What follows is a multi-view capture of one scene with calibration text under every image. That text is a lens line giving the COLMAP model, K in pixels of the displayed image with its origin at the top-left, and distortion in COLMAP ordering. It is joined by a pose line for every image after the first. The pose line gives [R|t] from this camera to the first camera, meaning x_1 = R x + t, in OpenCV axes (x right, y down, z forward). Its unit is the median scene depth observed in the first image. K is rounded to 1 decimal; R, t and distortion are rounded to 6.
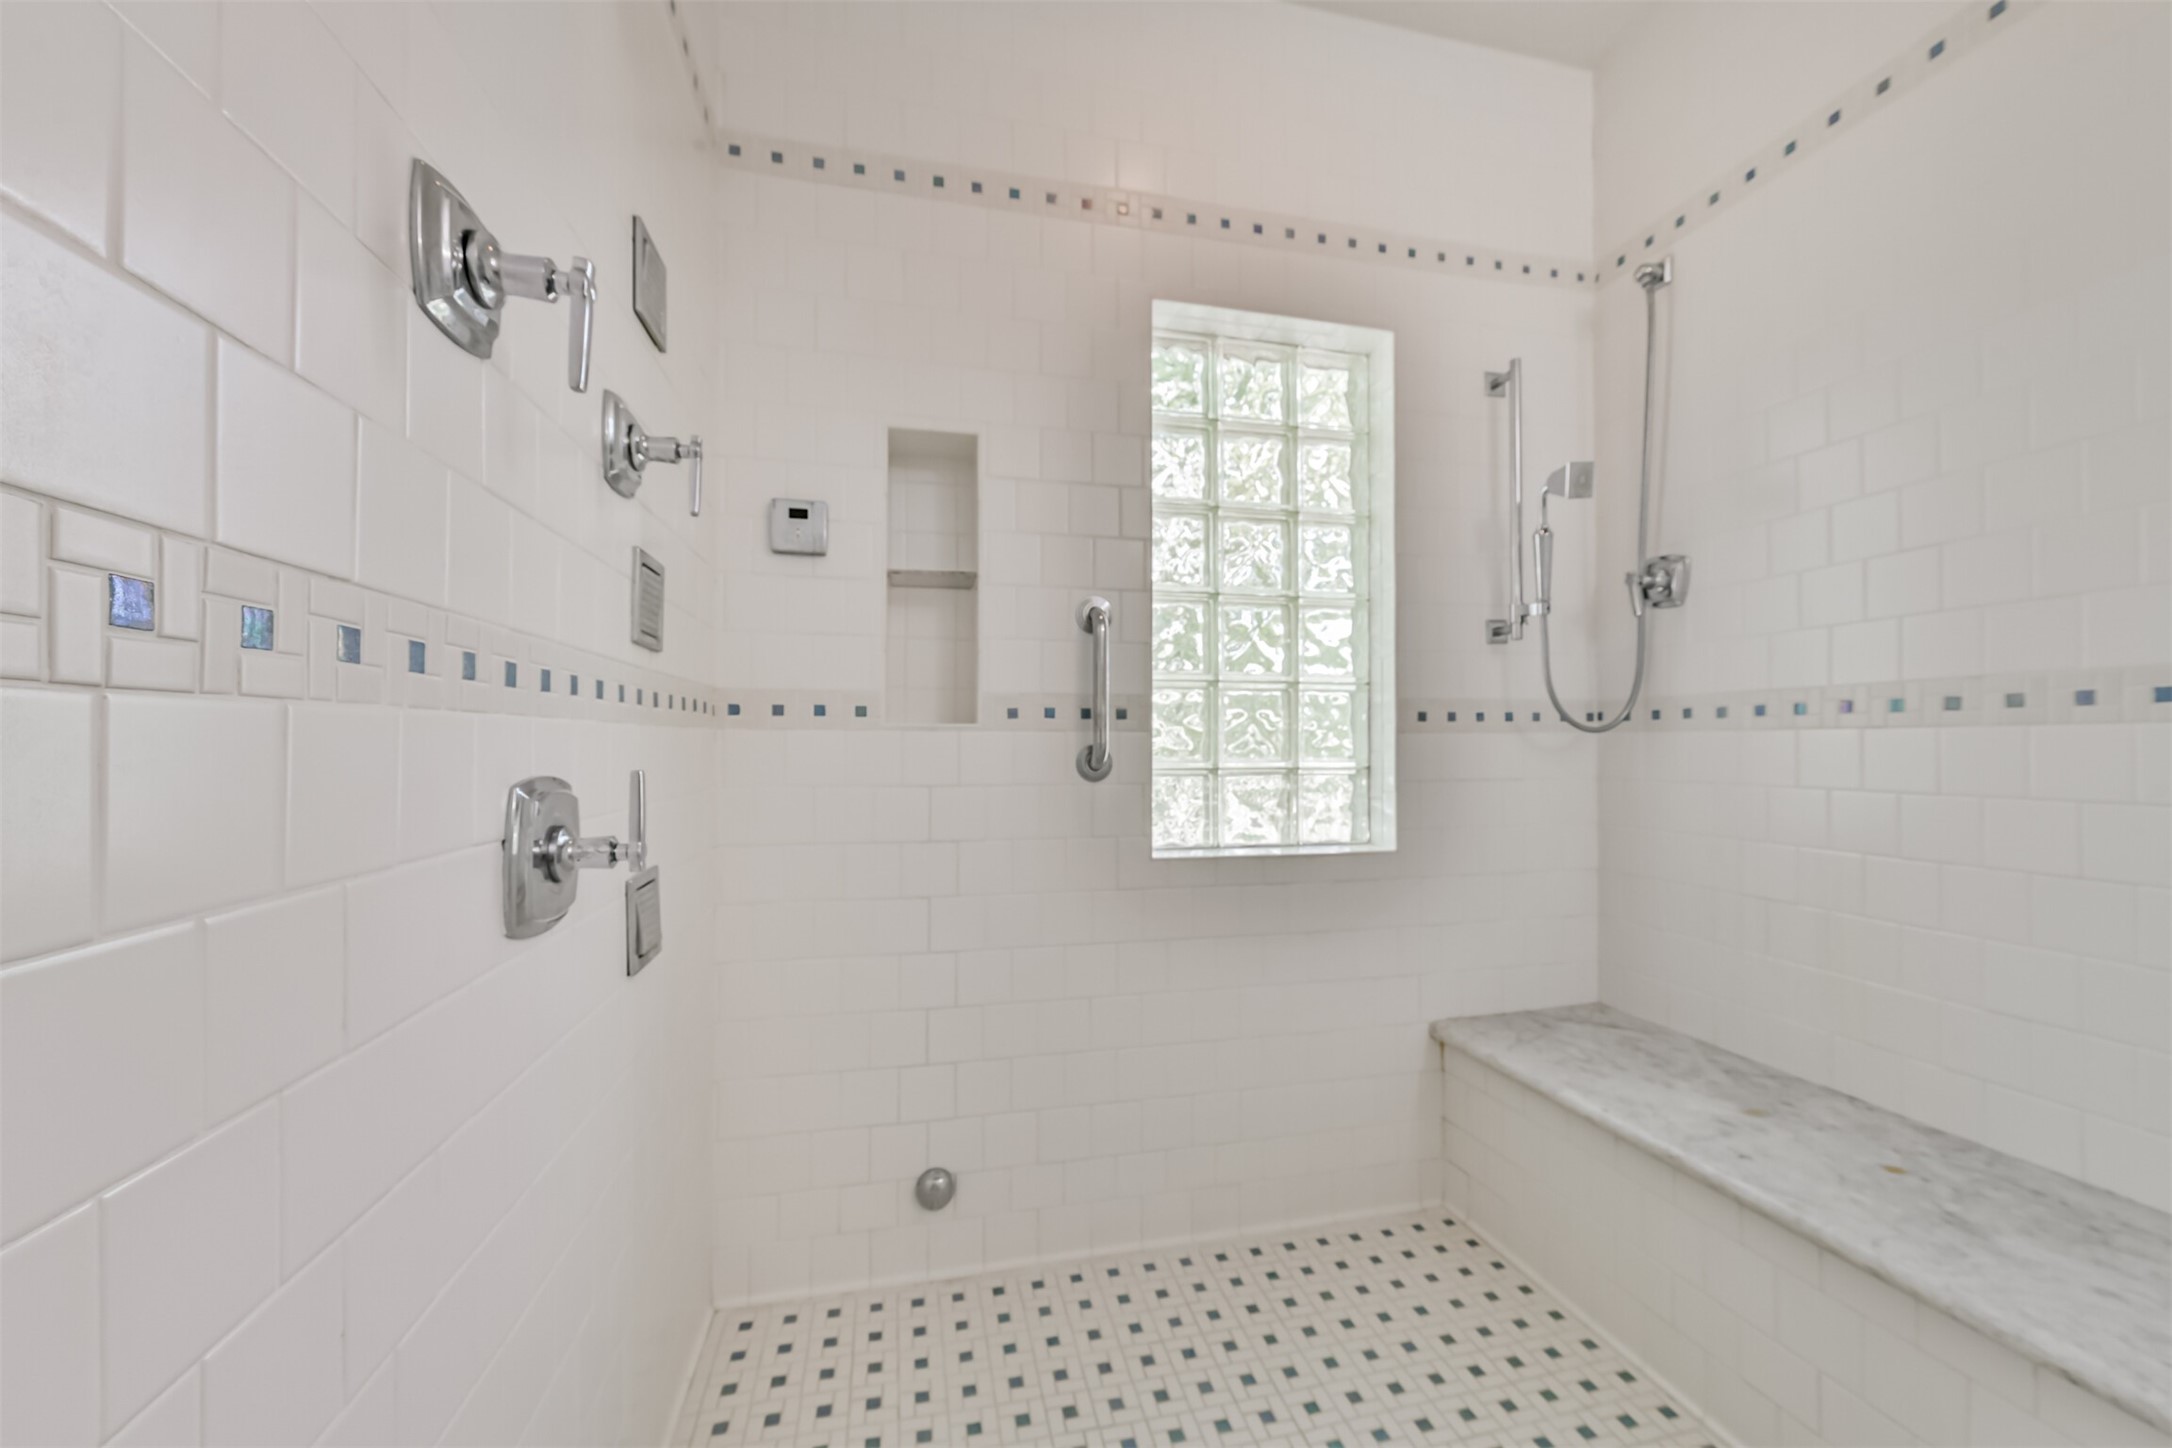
lens RADIAL K [[851.2, 0, 1088.5], [0, 851.2, 734.3], [0, 0, 1]] dist [0.001535, -0.000208]
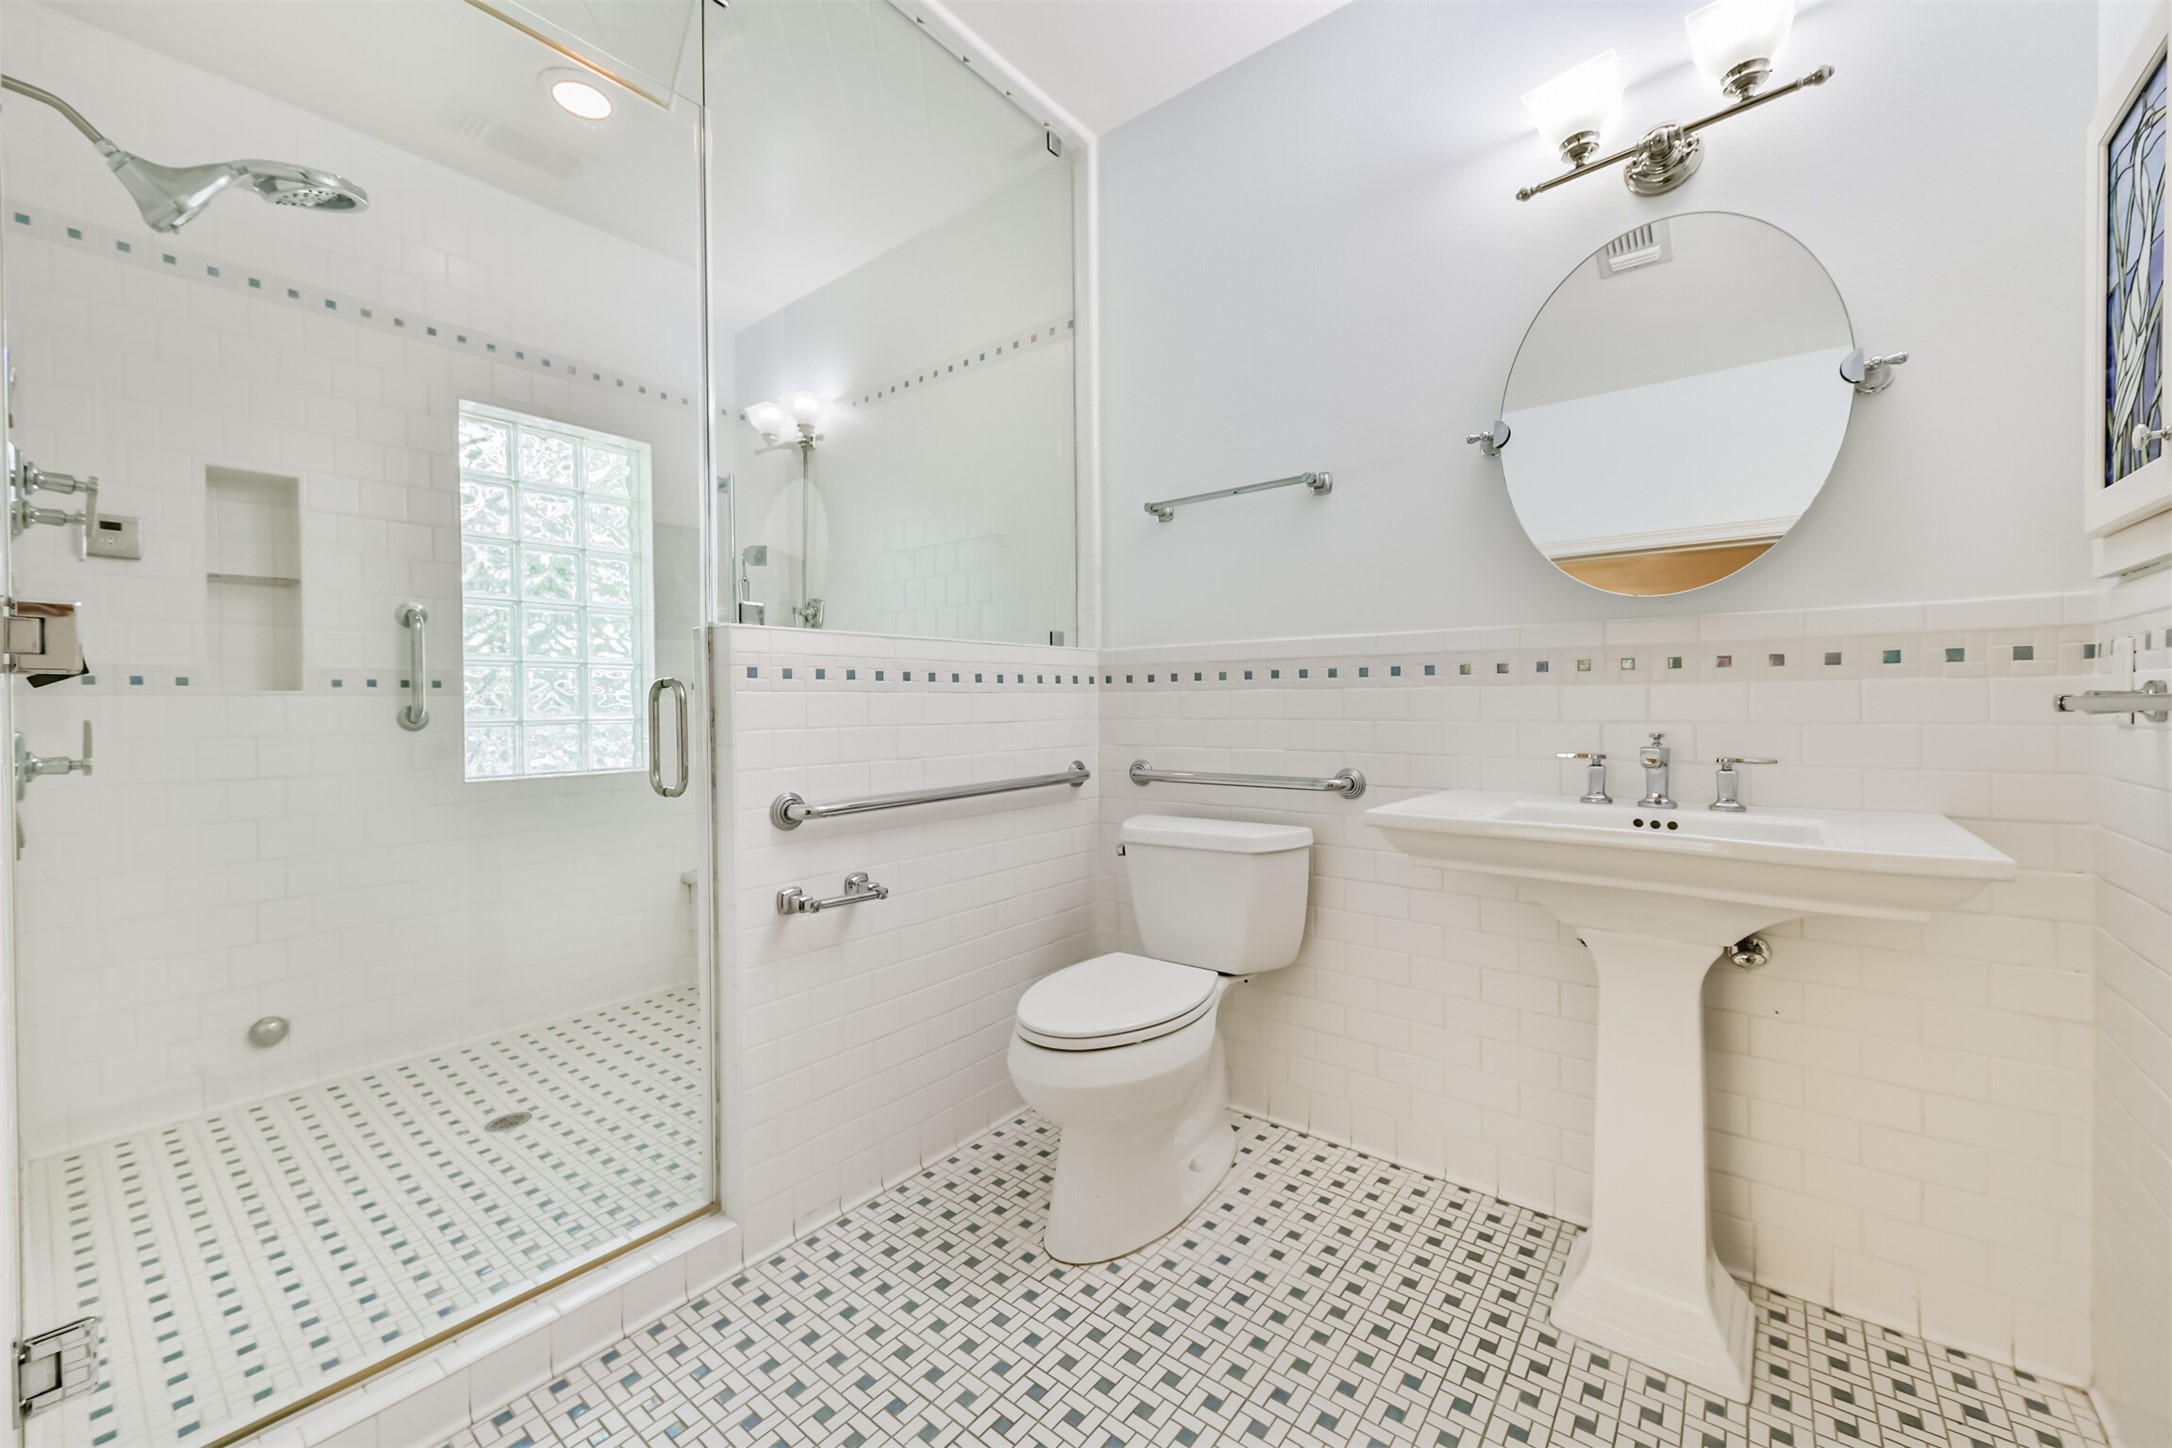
lens RADIAL K [[851.2, 0, 1098.0], [0, 851.2, 712.3], [0, 0, 1]] dist [0.001535, -0.000208]
pose [[0.776155, -0.013351, 0.630400, -0.002311], [0.000650, 0.999792, 0.020374, -0.004682], [-0.630541, -0.015403, 0.776003, -0.842163]]
